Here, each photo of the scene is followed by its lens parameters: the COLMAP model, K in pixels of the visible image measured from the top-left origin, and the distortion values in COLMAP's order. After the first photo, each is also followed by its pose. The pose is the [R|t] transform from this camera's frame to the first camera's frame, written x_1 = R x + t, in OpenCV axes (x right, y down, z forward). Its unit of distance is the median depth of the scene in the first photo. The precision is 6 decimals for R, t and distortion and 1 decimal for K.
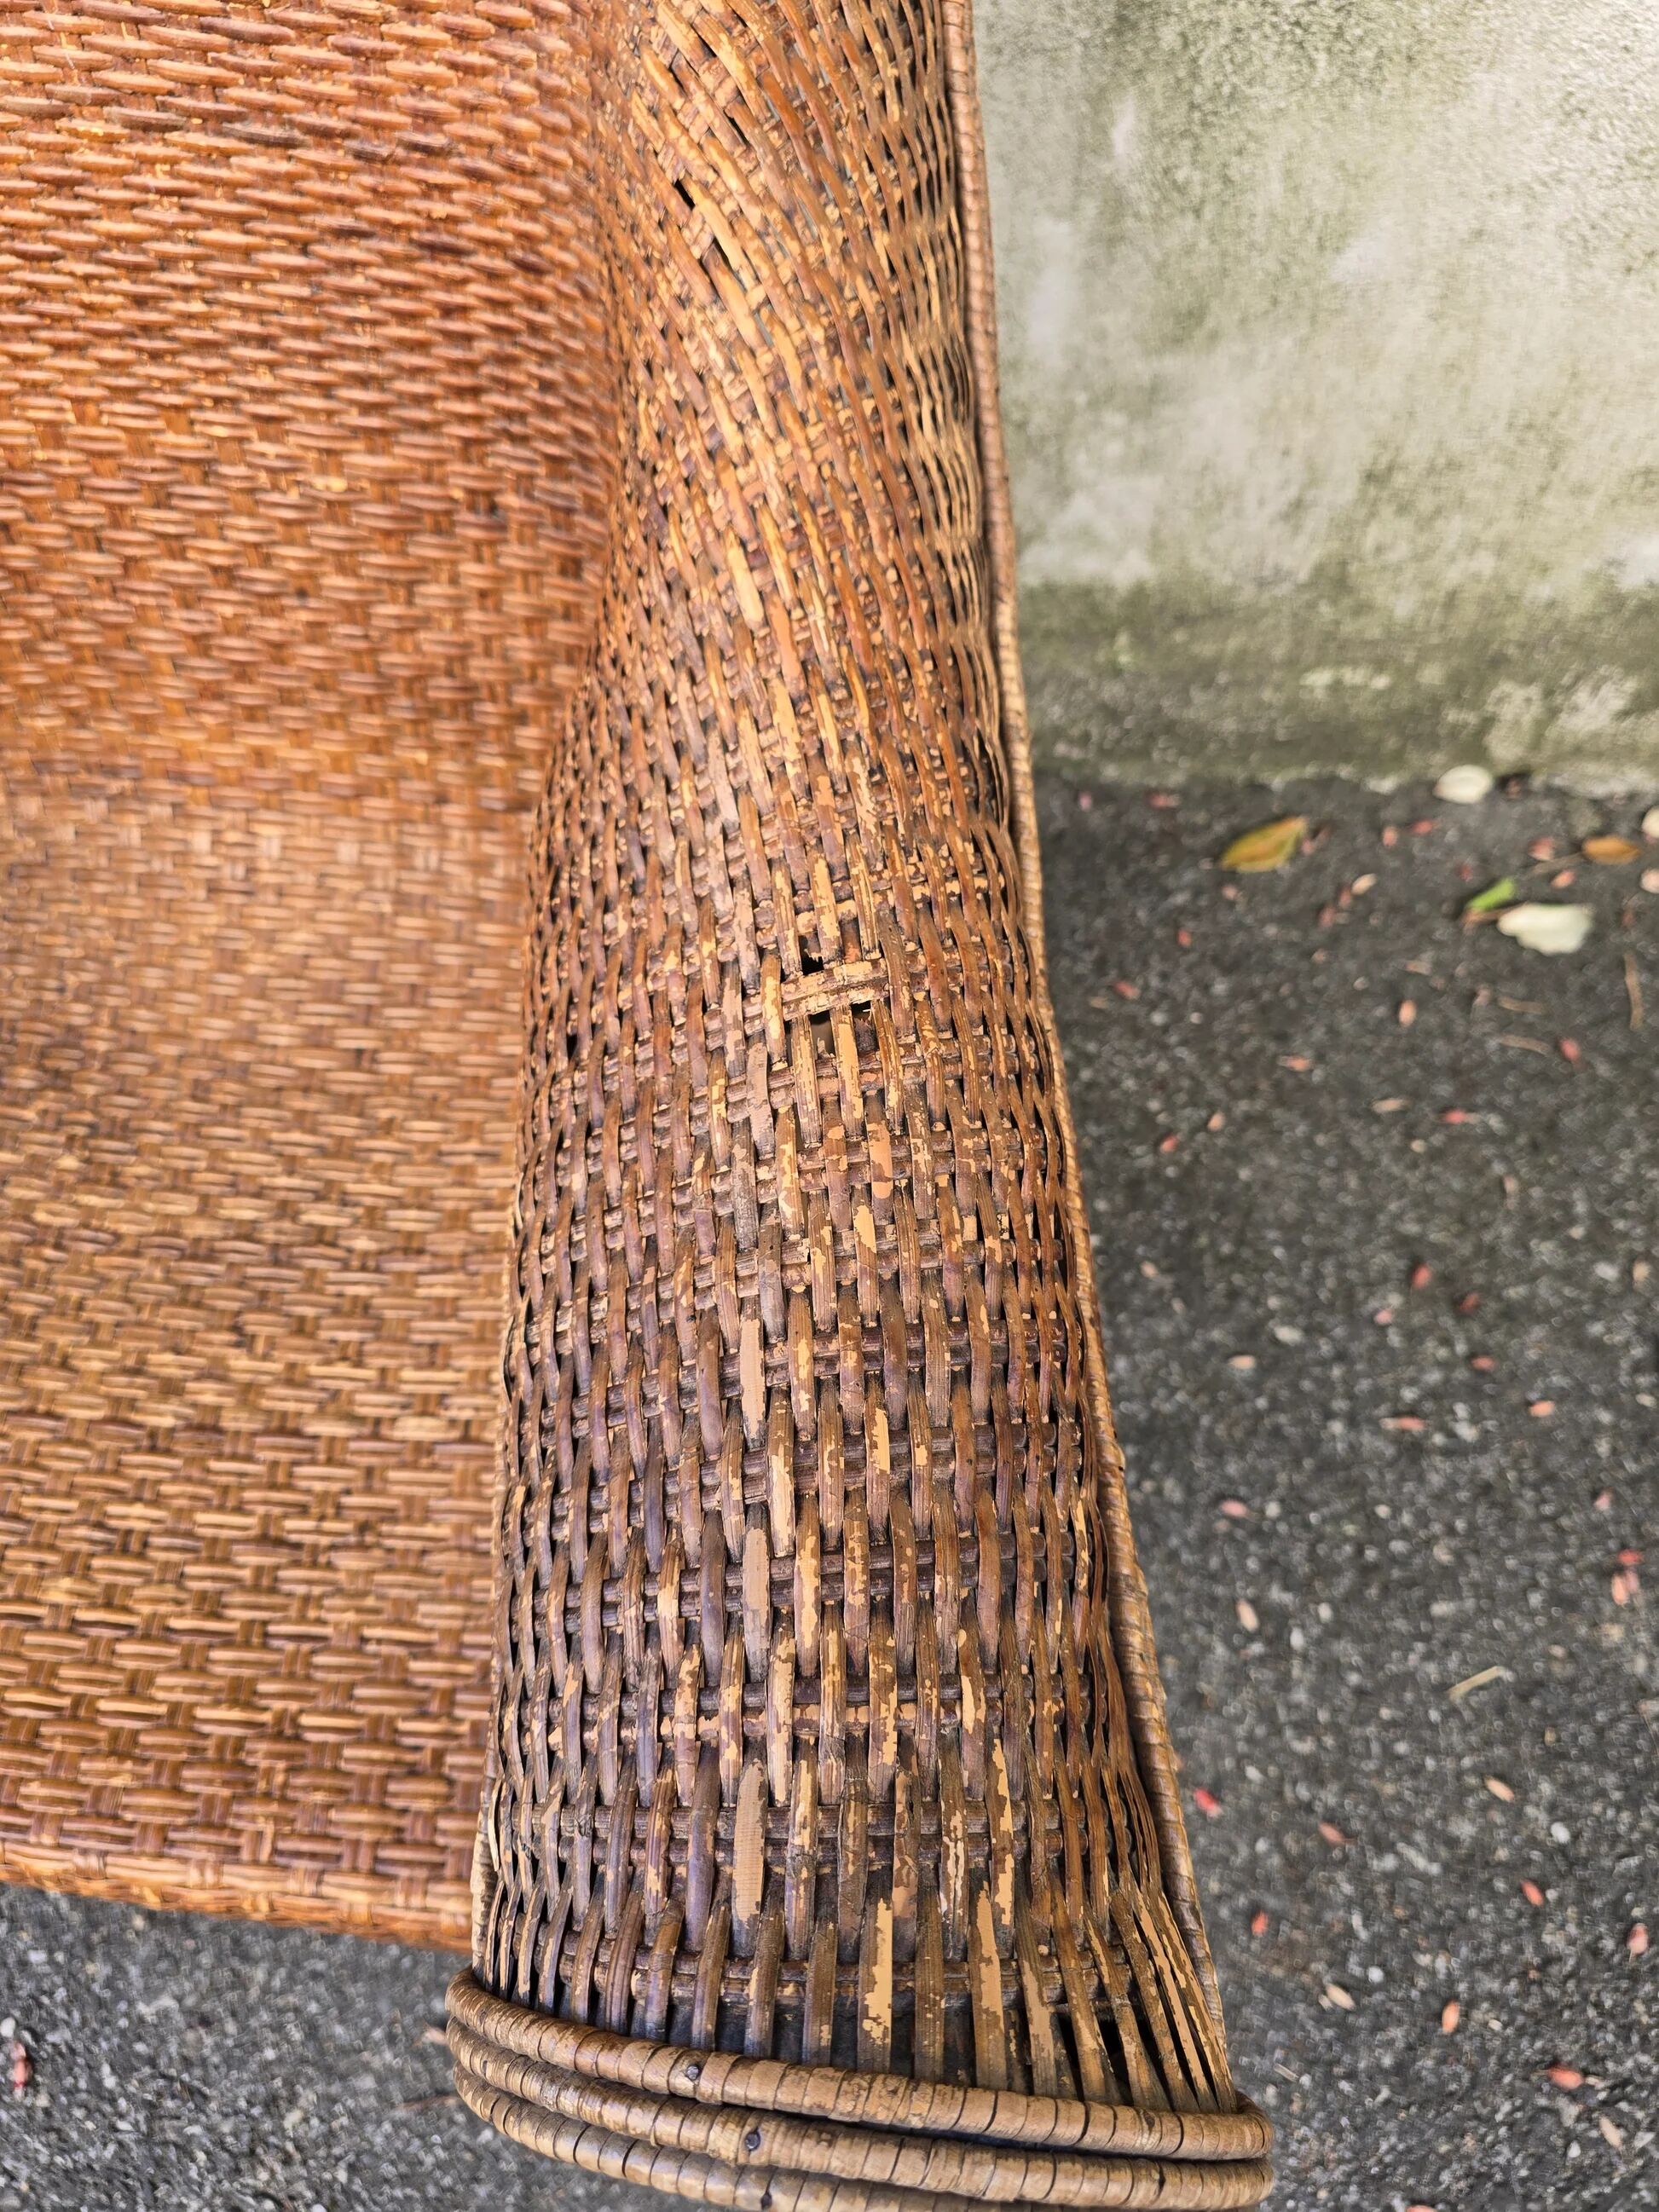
lens RADIAL K [[1544.7, 0, 829.0], [0, 1544.7, 1107.1], [0, 0, 1]] dist [0.007969, -0.018326]
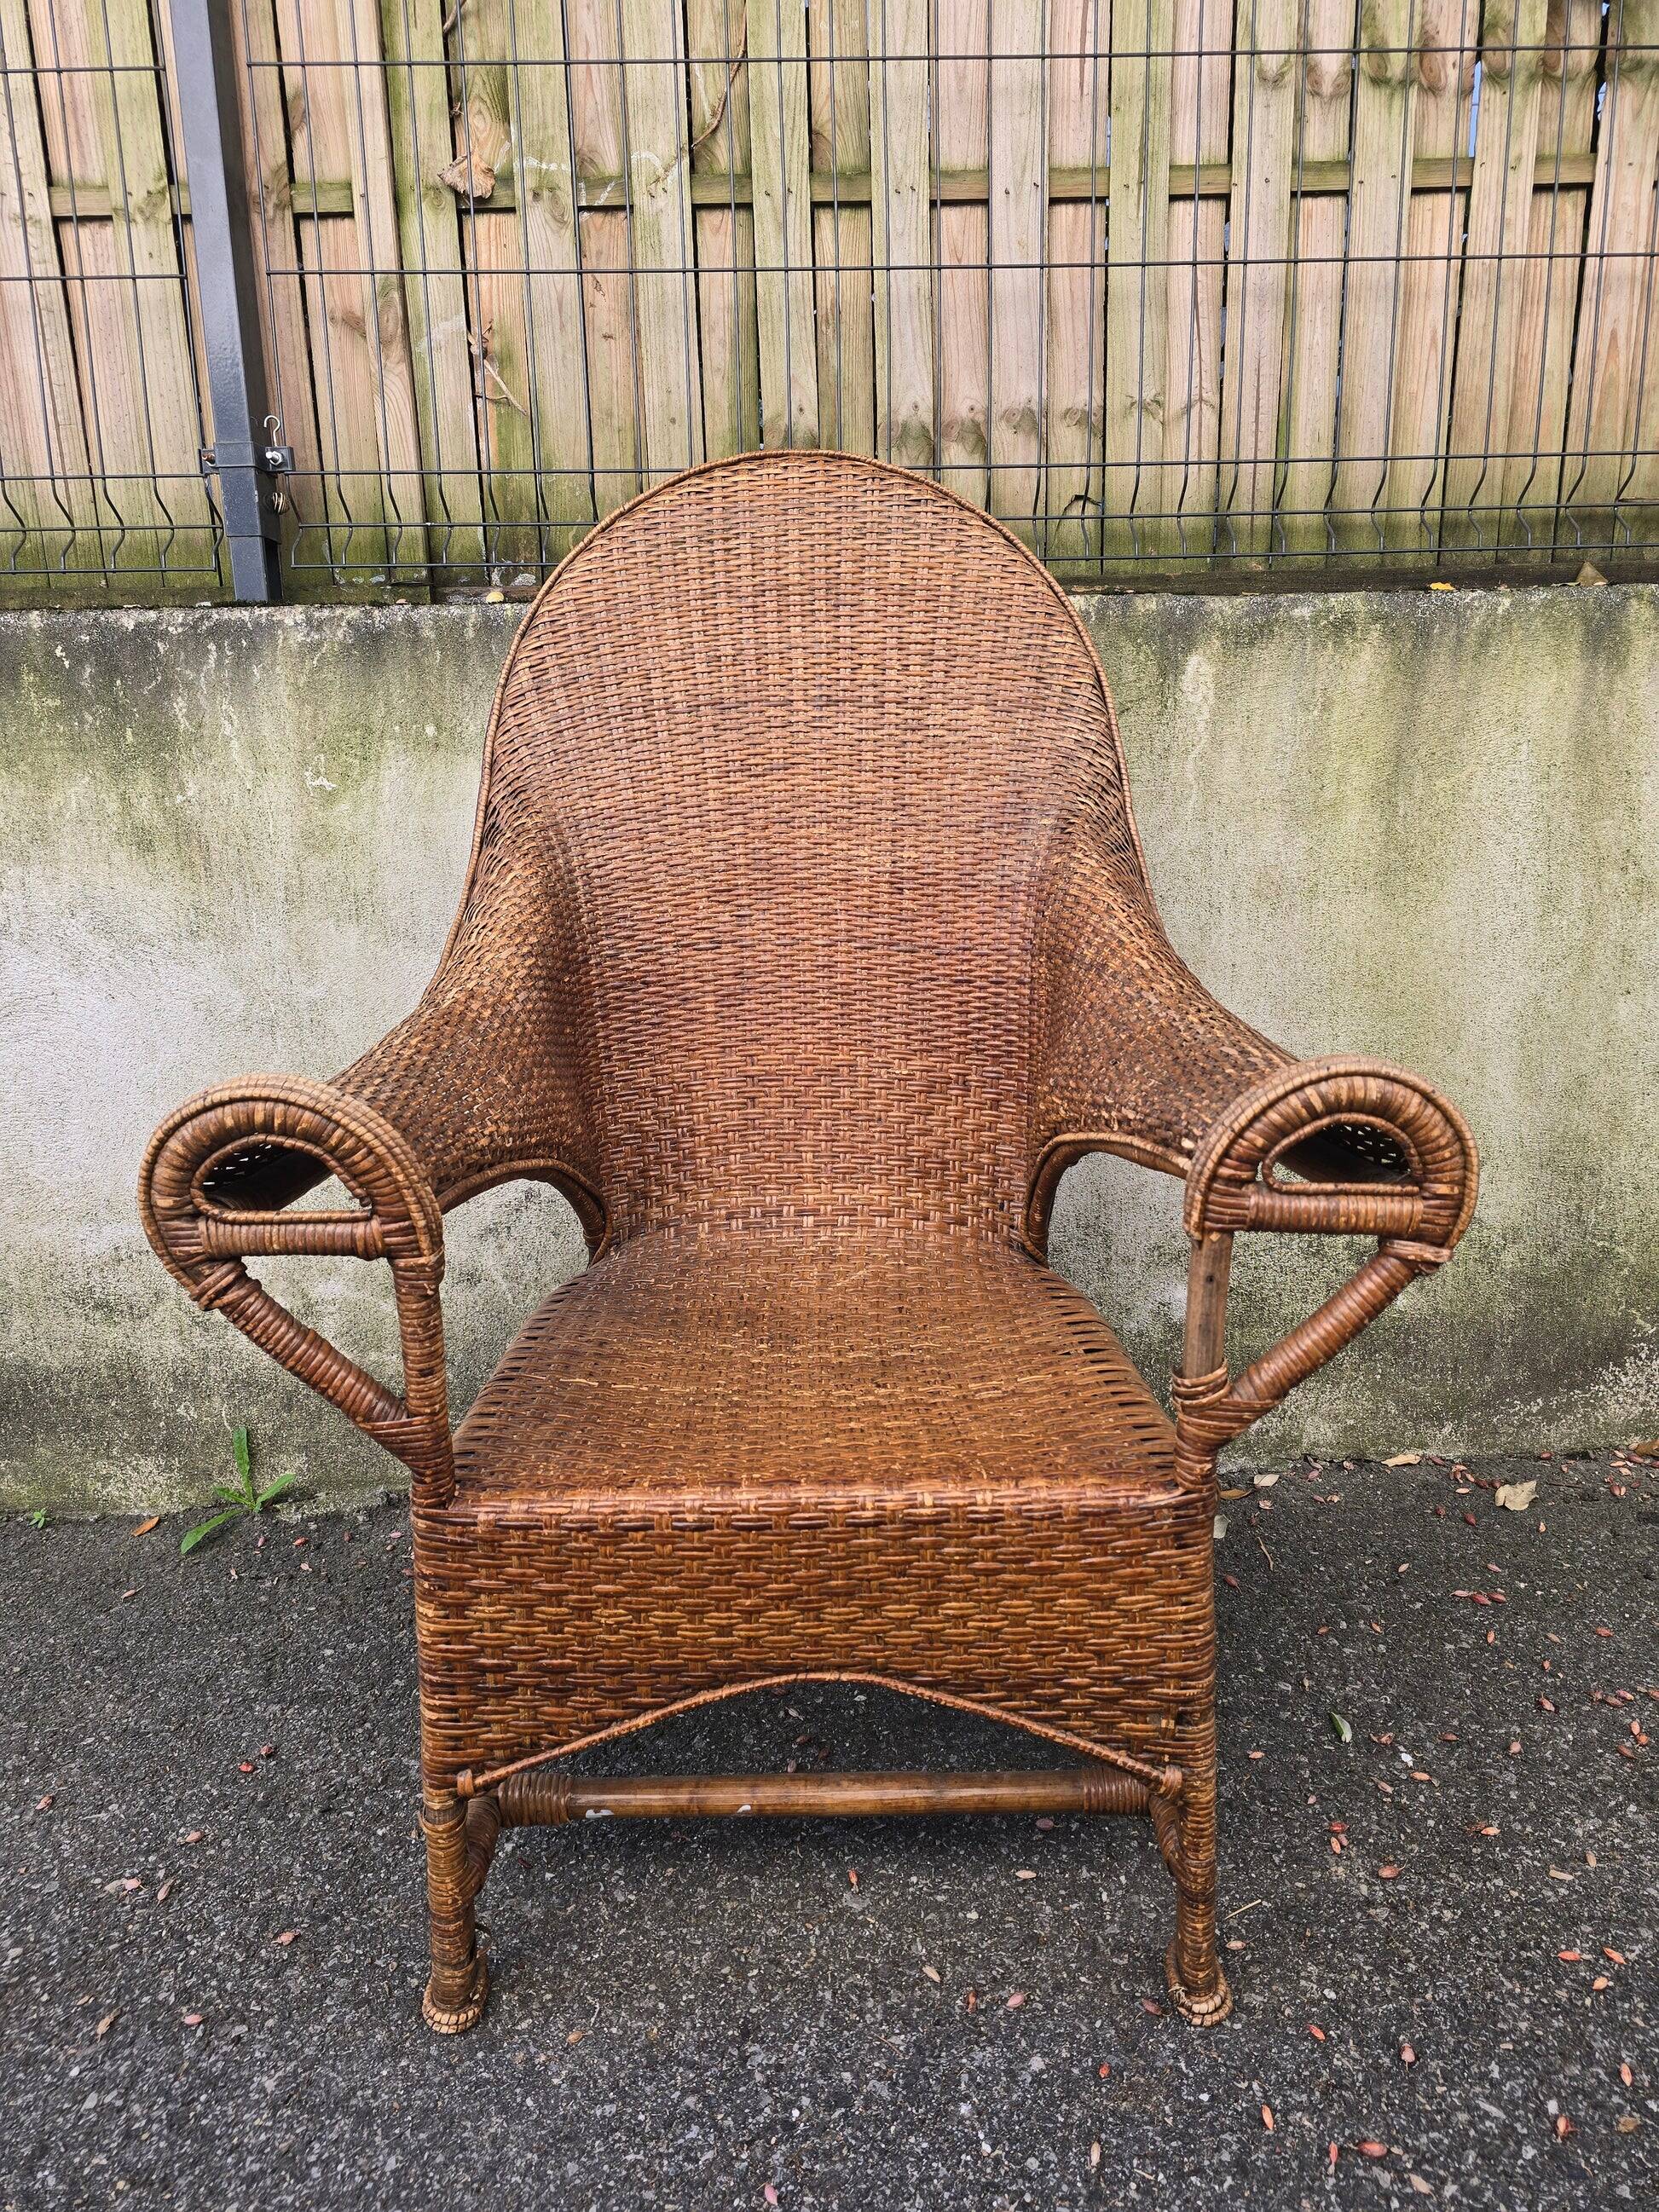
lens RADIAL K [[1472.5, 0, 842.1], [0, 1472.5, 1114.4], [0, 0, 1]] dist [0.052325, -0.040253]
pose [[0.995484, -0.011257, 0.094257, -0.672520], [0.078768, 0.652121, -0.754012, 1.478795], [-0.052979, 0.758031, 0.650063, -0.495229]]
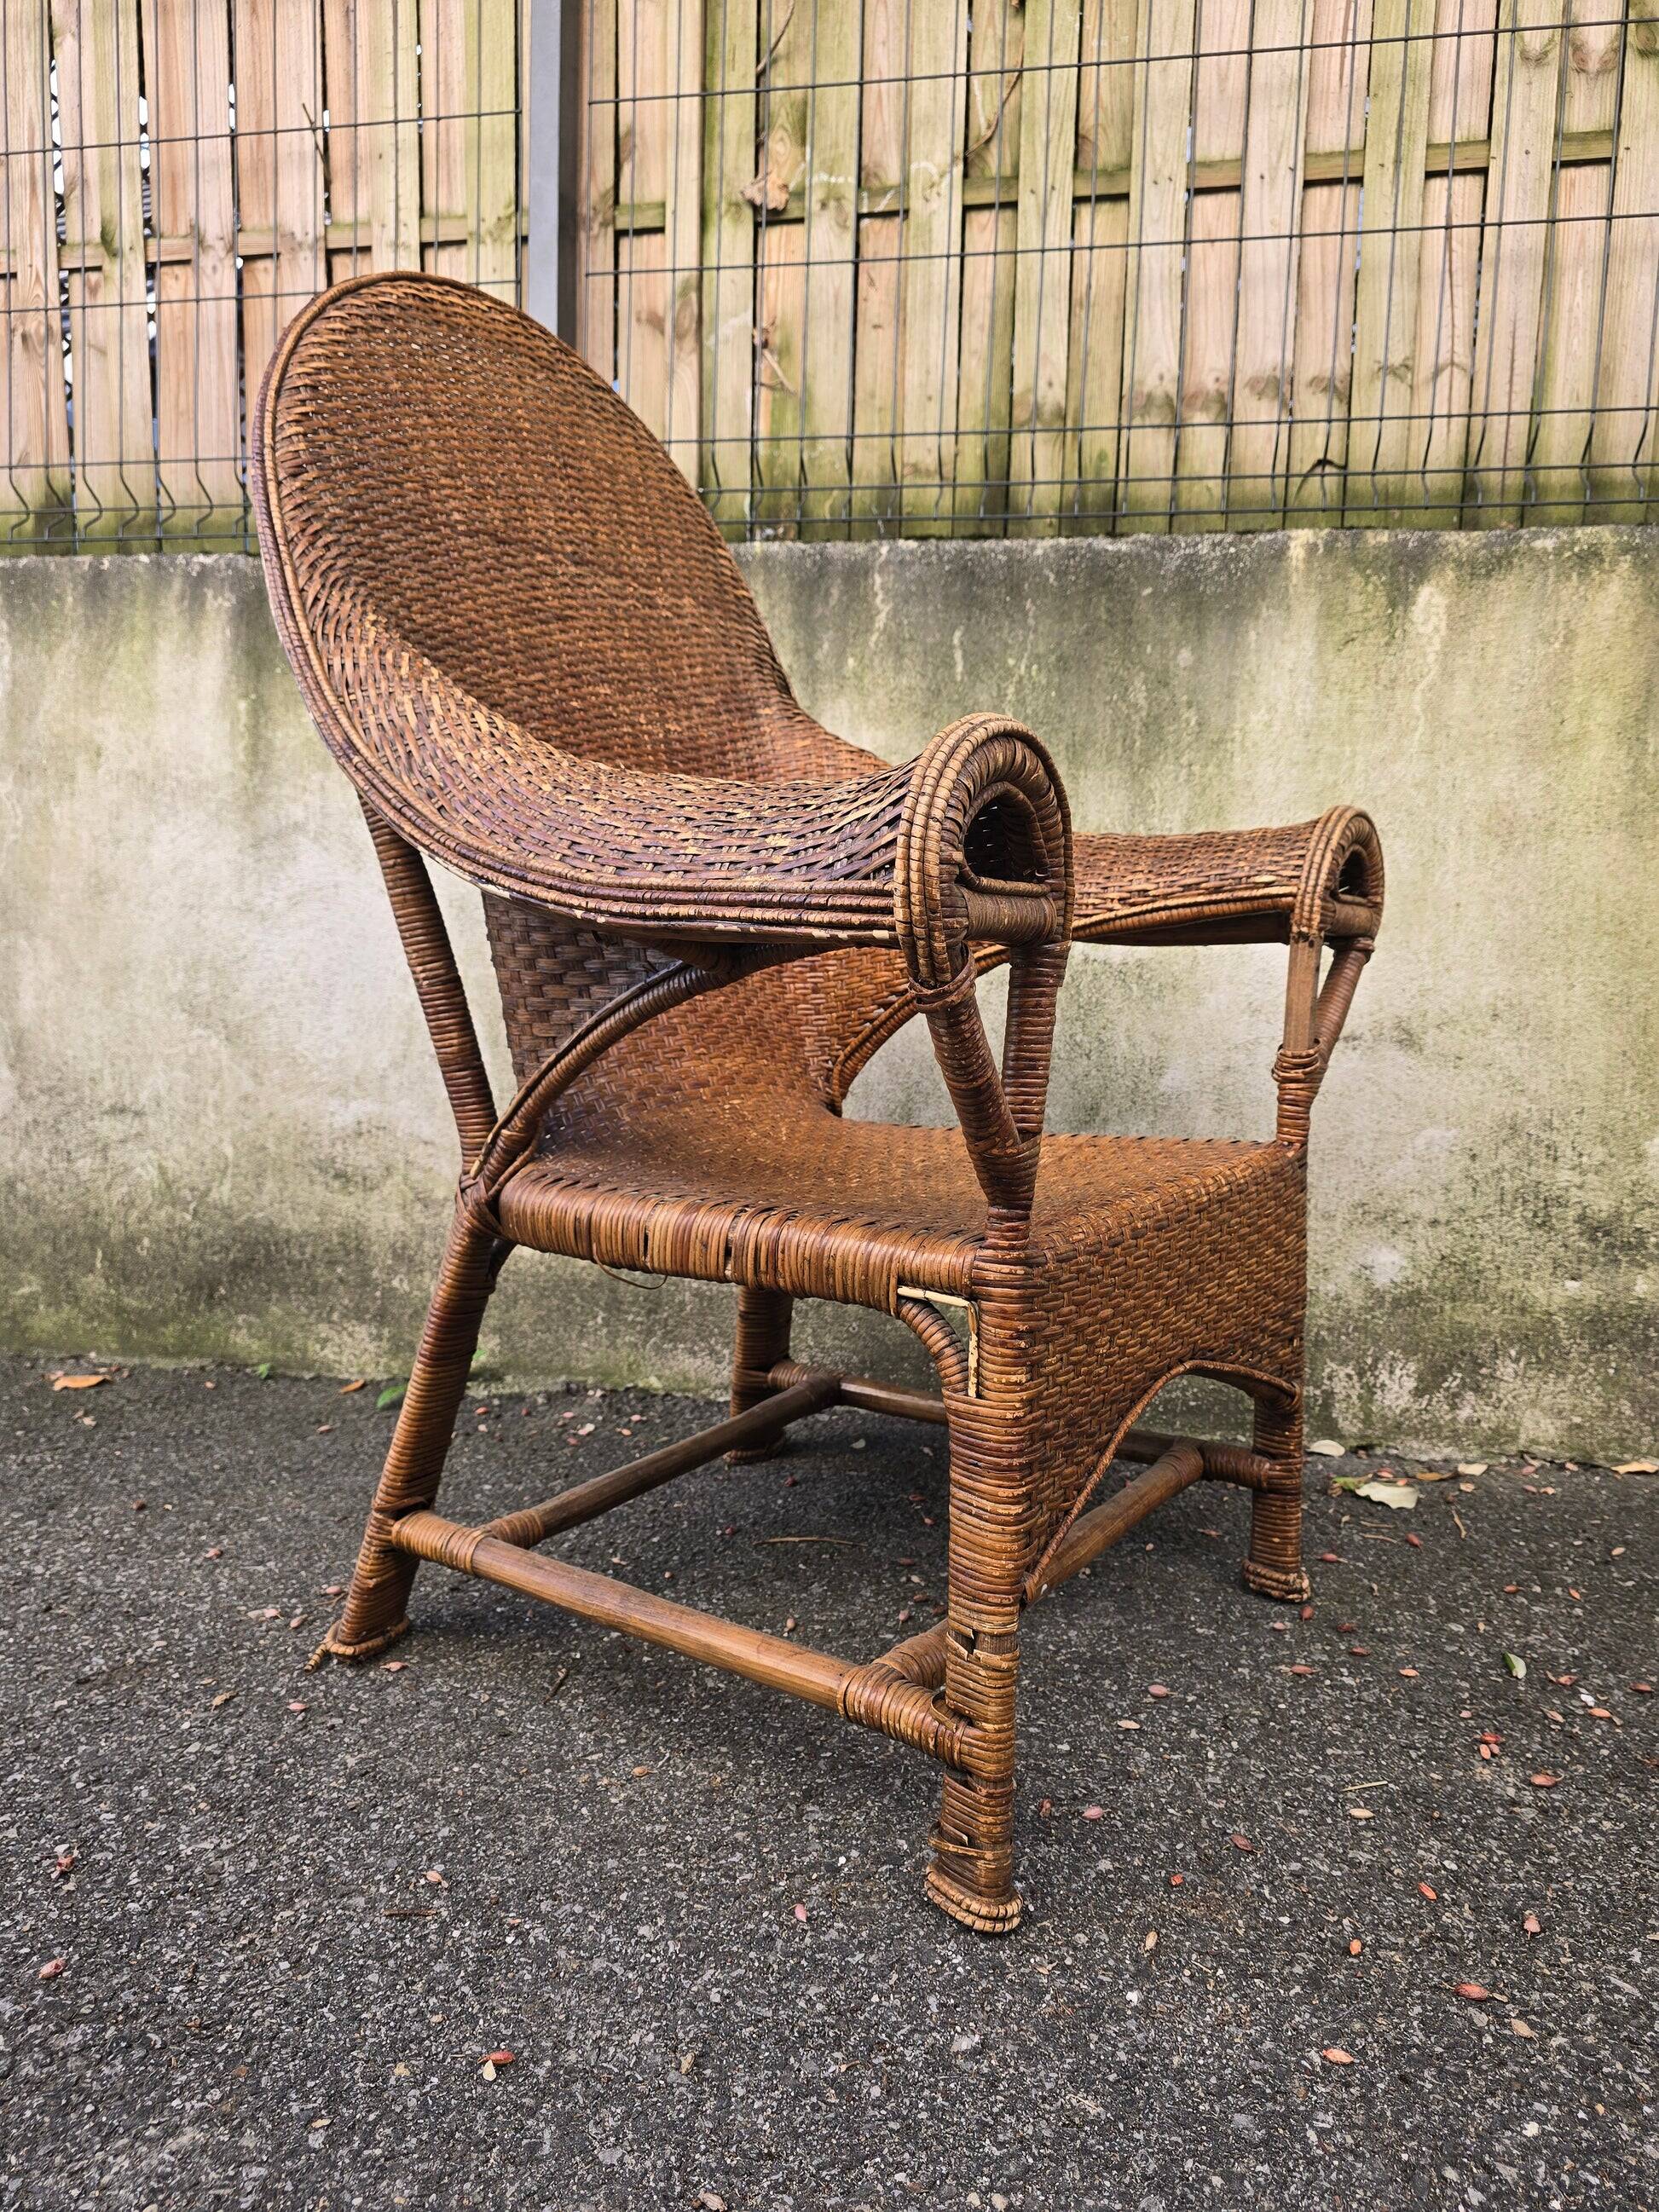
lens RADIAL K [[1483.5, 0, 831.8], [0, 1483.5, 1117.5], [0, 0, 1]] dist [0.047209, -0.043323]
pose [[0.991919, 0.070969, -0.105170, -0.466884], [-0.126875, 0.556129, -0.821354, 1.842367], [0.000197, 0.828060, 0.560639, -0.105030]]
